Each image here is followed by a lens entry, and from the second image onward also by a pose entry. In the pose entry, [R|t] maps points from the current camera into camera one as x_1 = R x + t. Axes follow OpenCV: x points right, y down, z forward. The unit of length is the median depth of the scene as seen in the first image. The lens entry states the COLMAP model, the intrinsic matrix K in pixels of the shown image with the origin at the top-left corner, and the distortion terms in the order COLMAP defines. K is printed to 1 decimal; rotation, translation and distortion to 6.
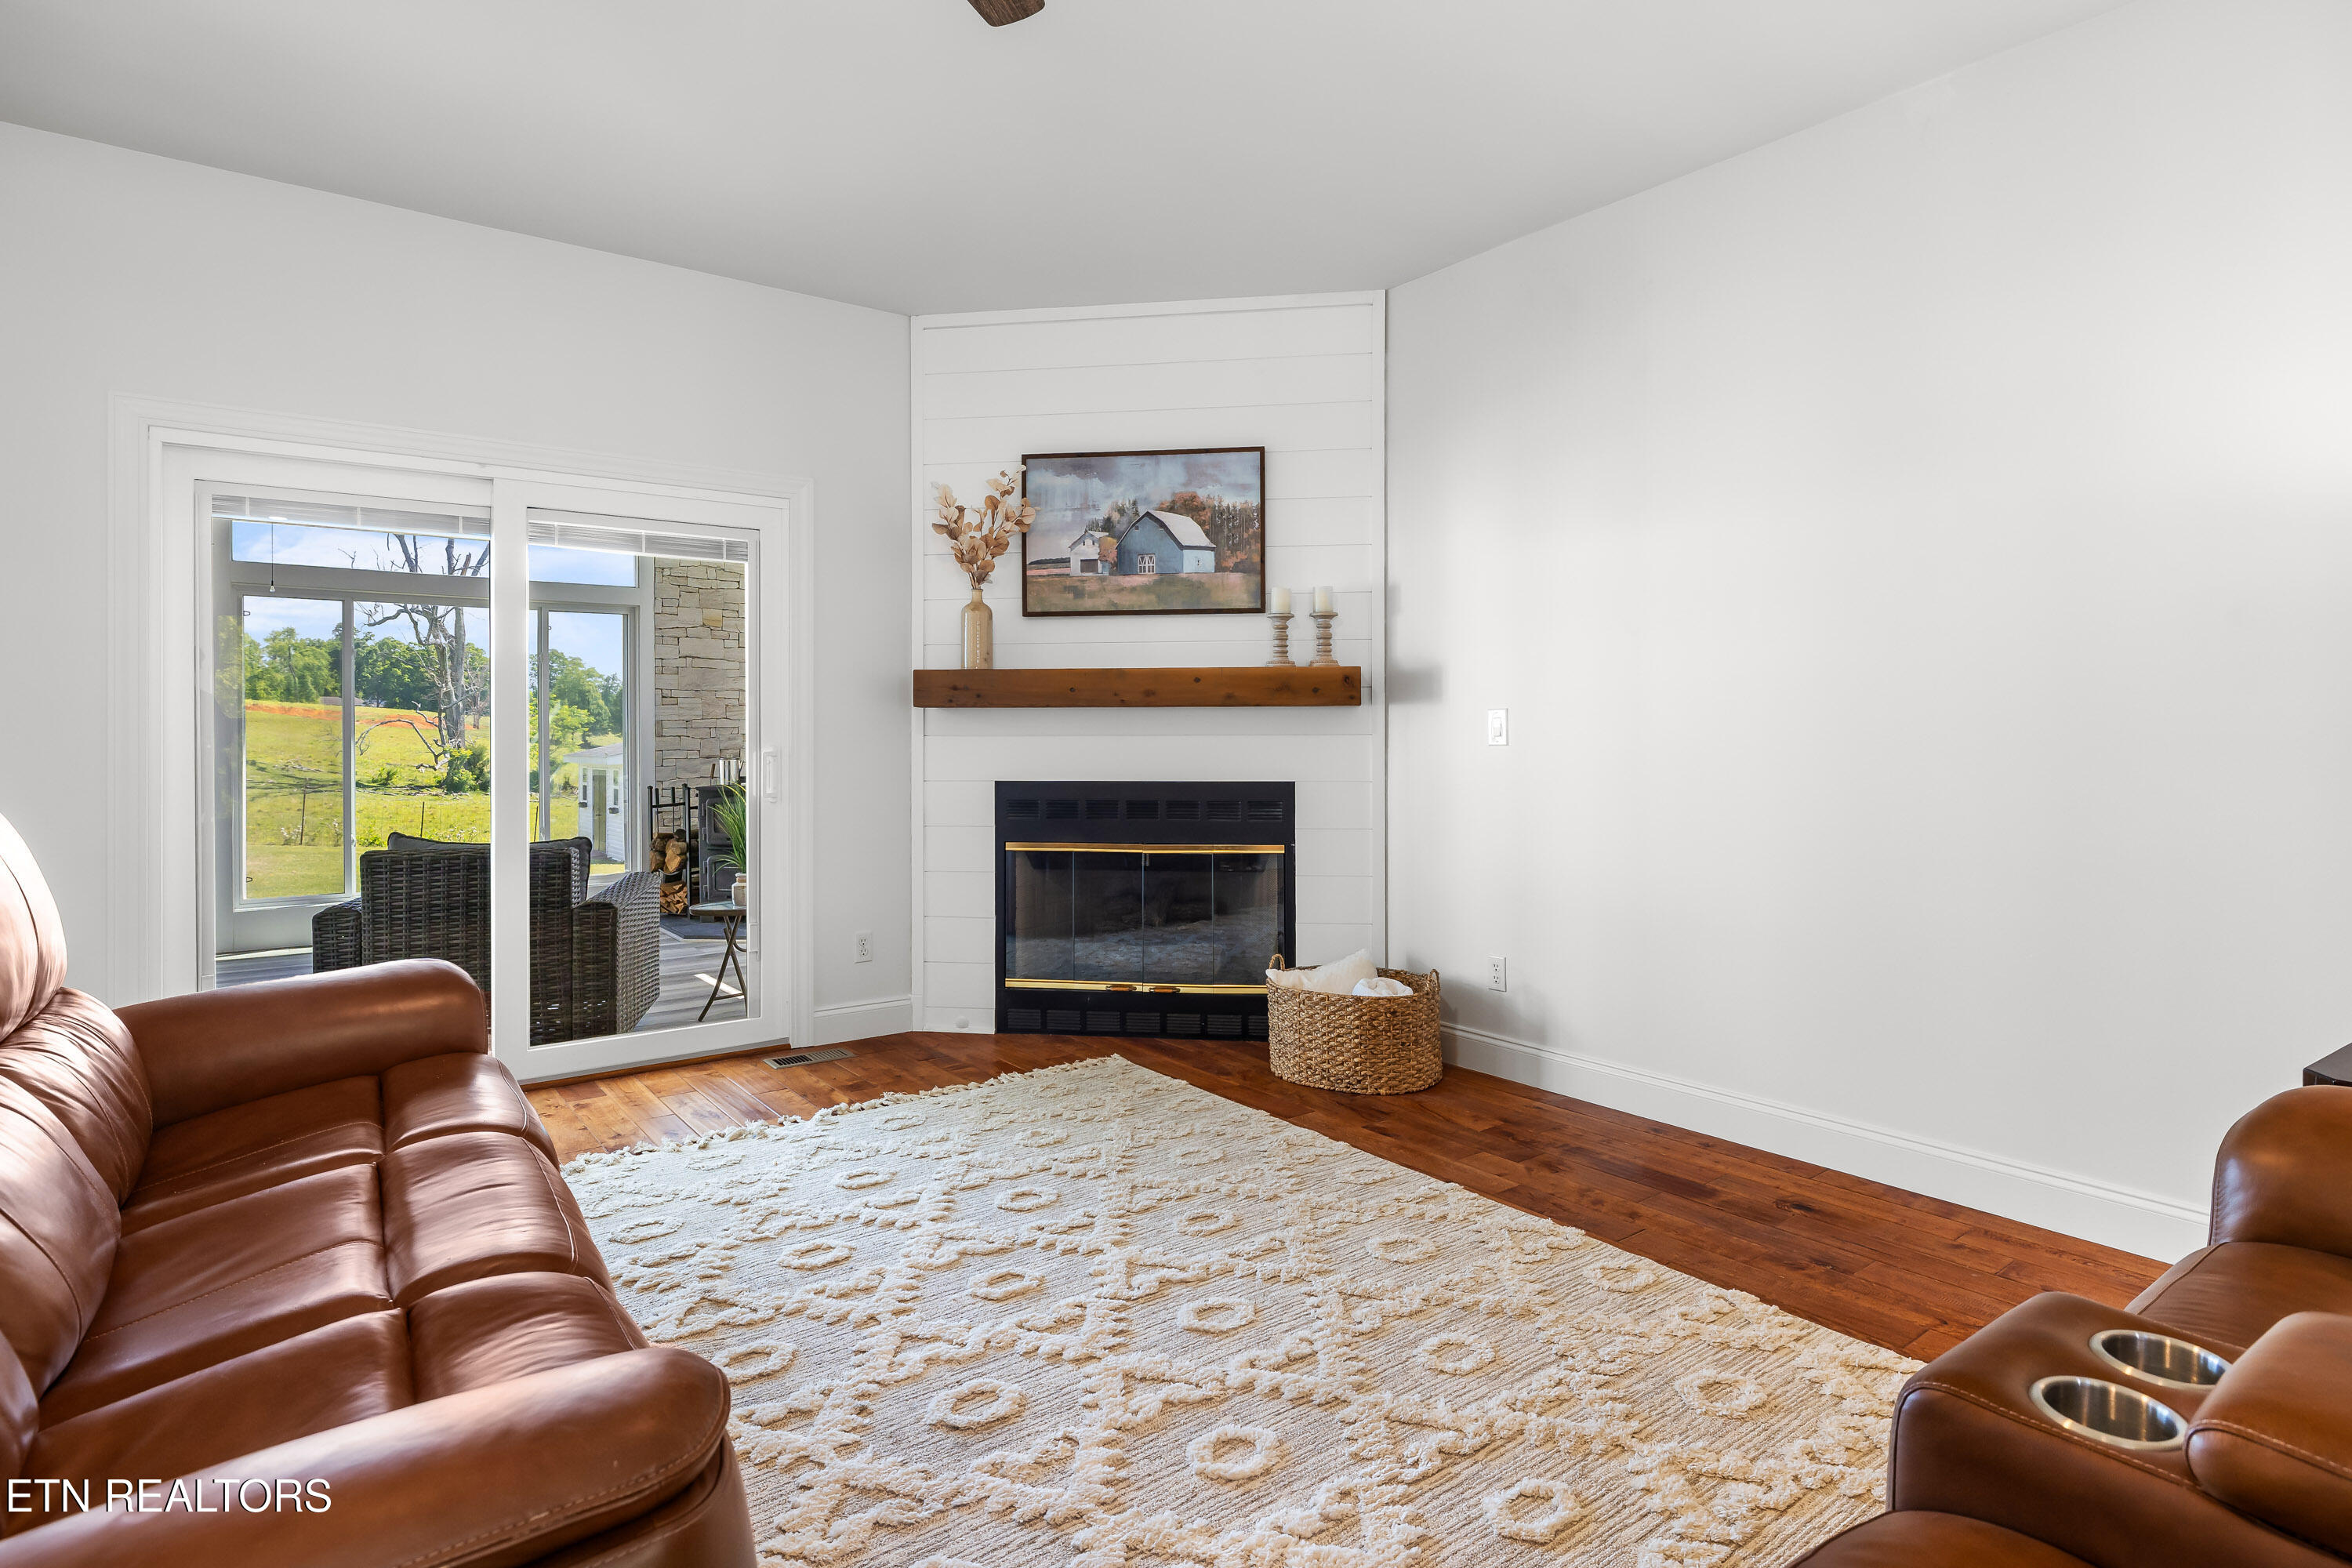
lens RADIAL K [[1212.5, 0, 1145.1], [0, 1212.5, 738.1], [0, 0, 1]] dist [0.002075, 0.000044]
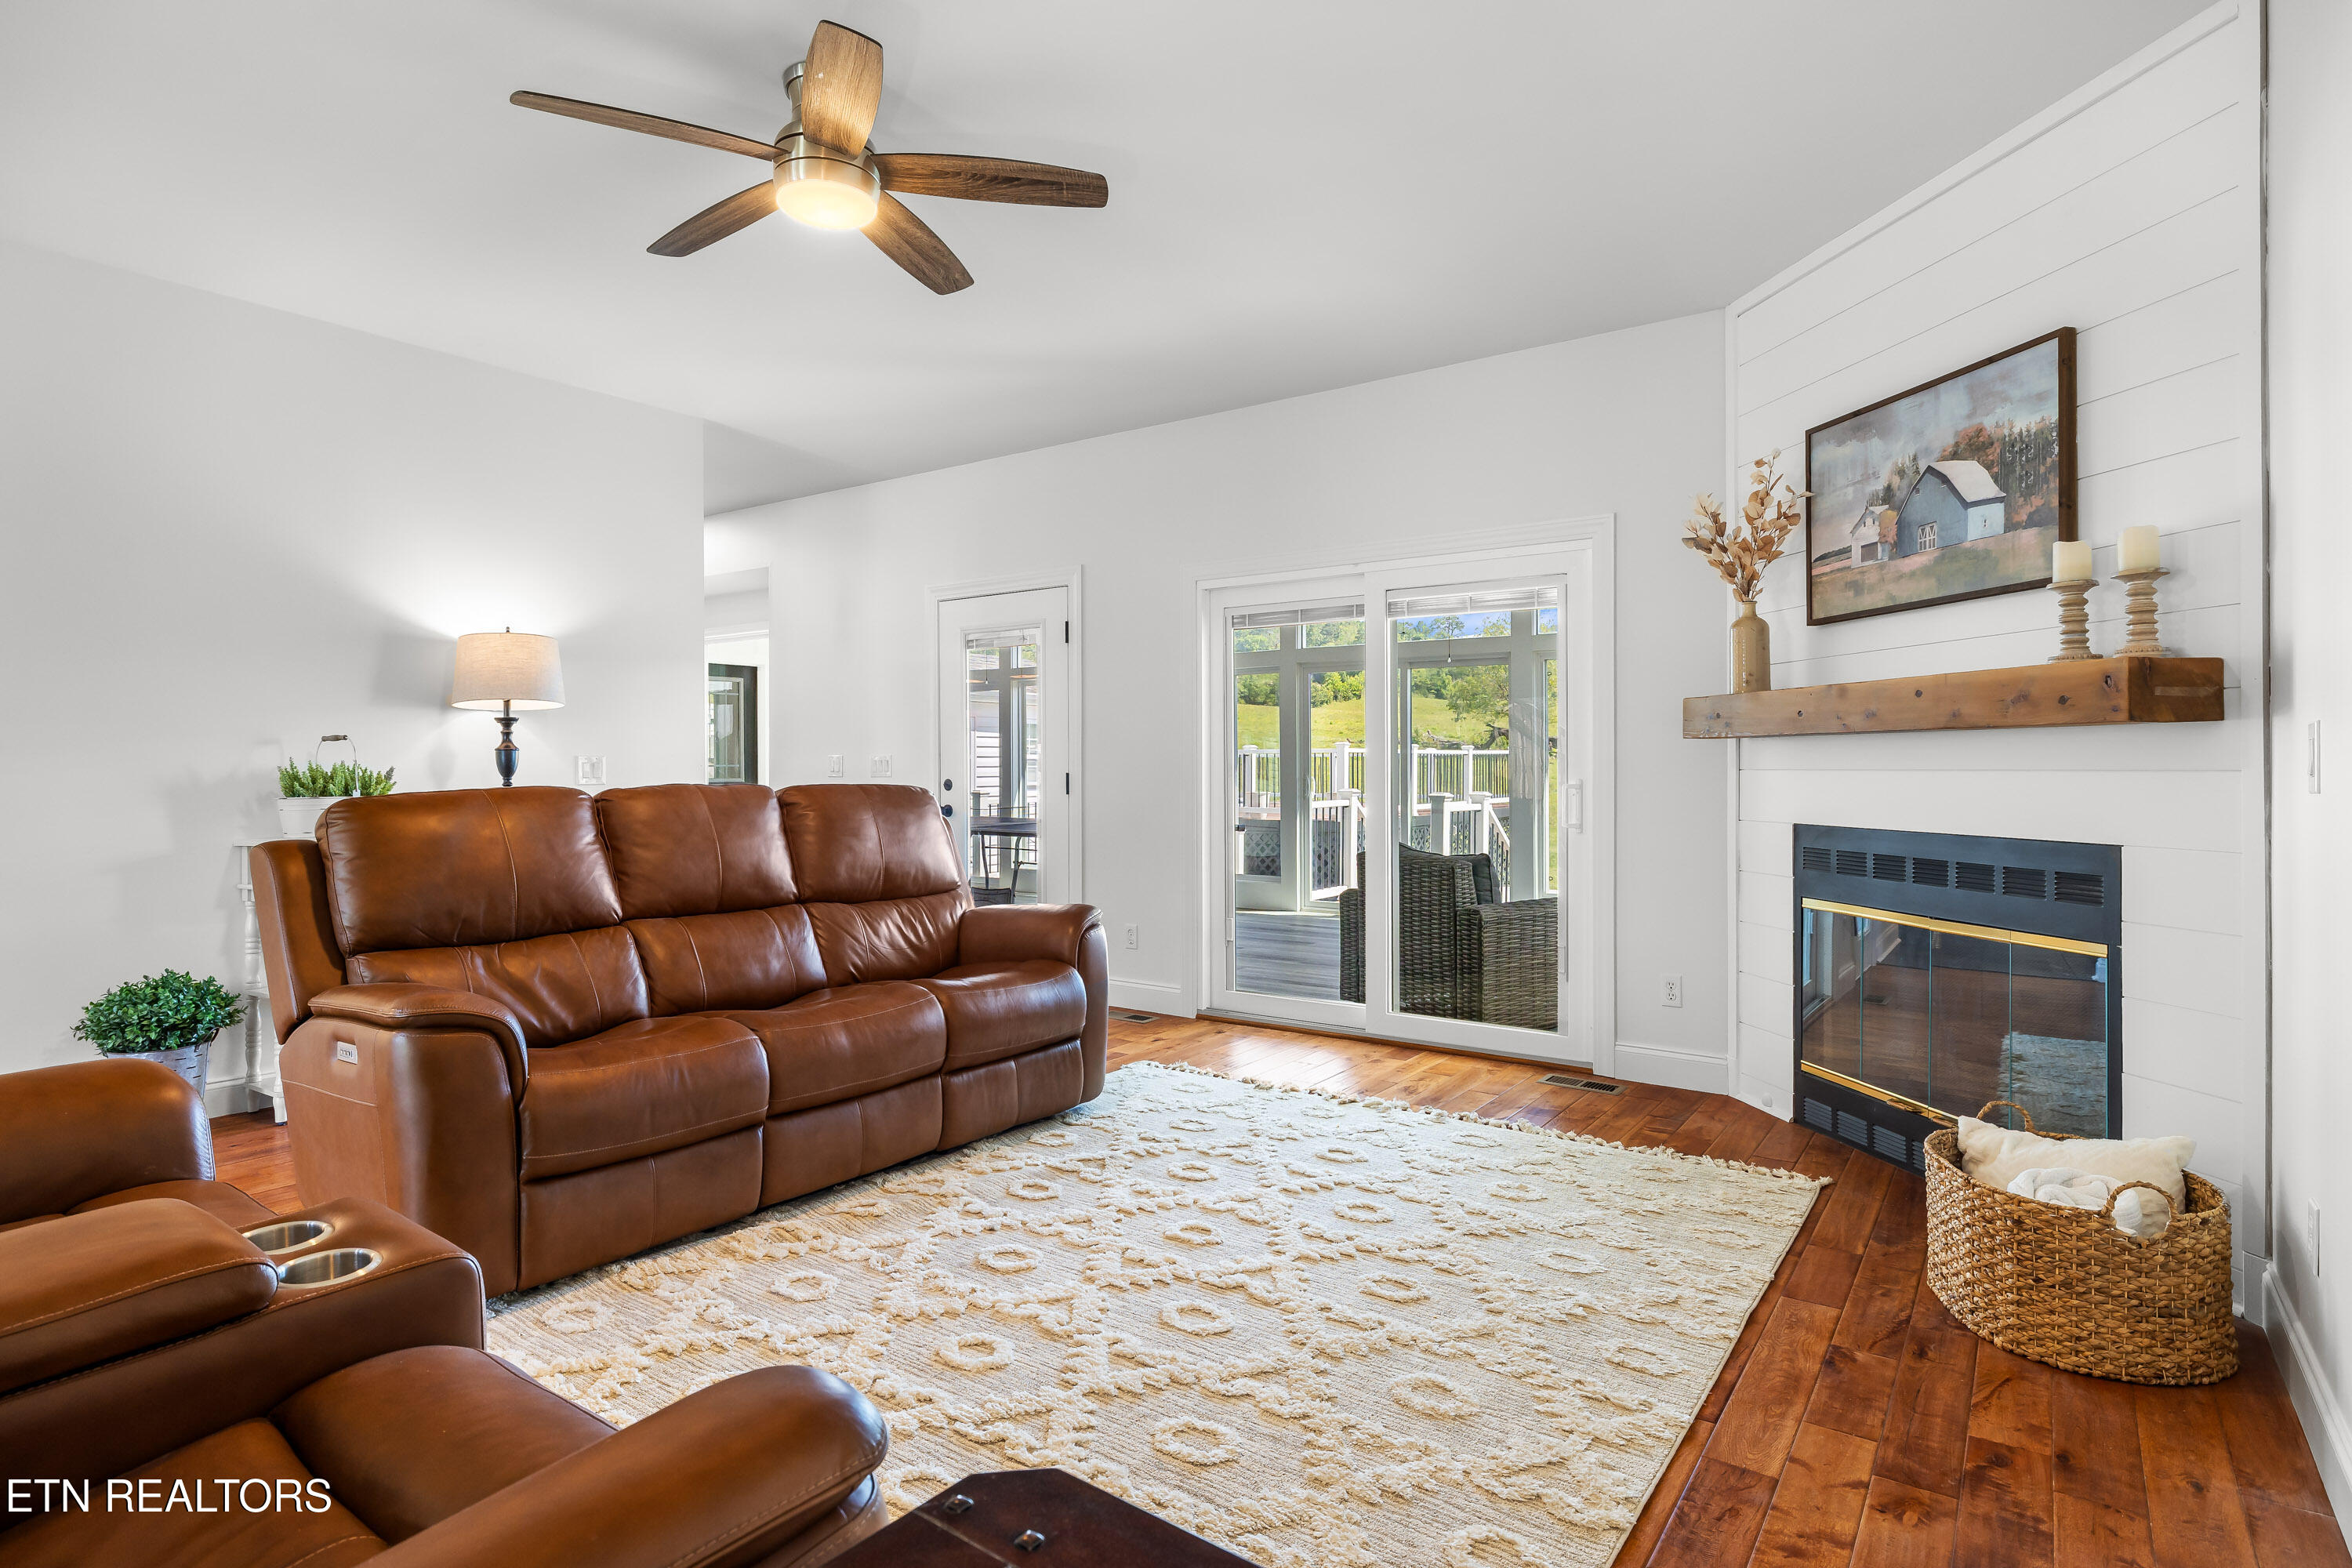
lens RADIAL K [[1188.0, 0, 1175.1], [0, 1188.0, 777.0], [0, 0, 1]] dist [-0.011191, 0.004330]
pose [[0.320614, 0.010187, -0.947155, 0.539302], [-0.004189, 0.999948, 0.009336, -0.003070], [0.947201, 0.000975, 0.320640, 0.340736]]
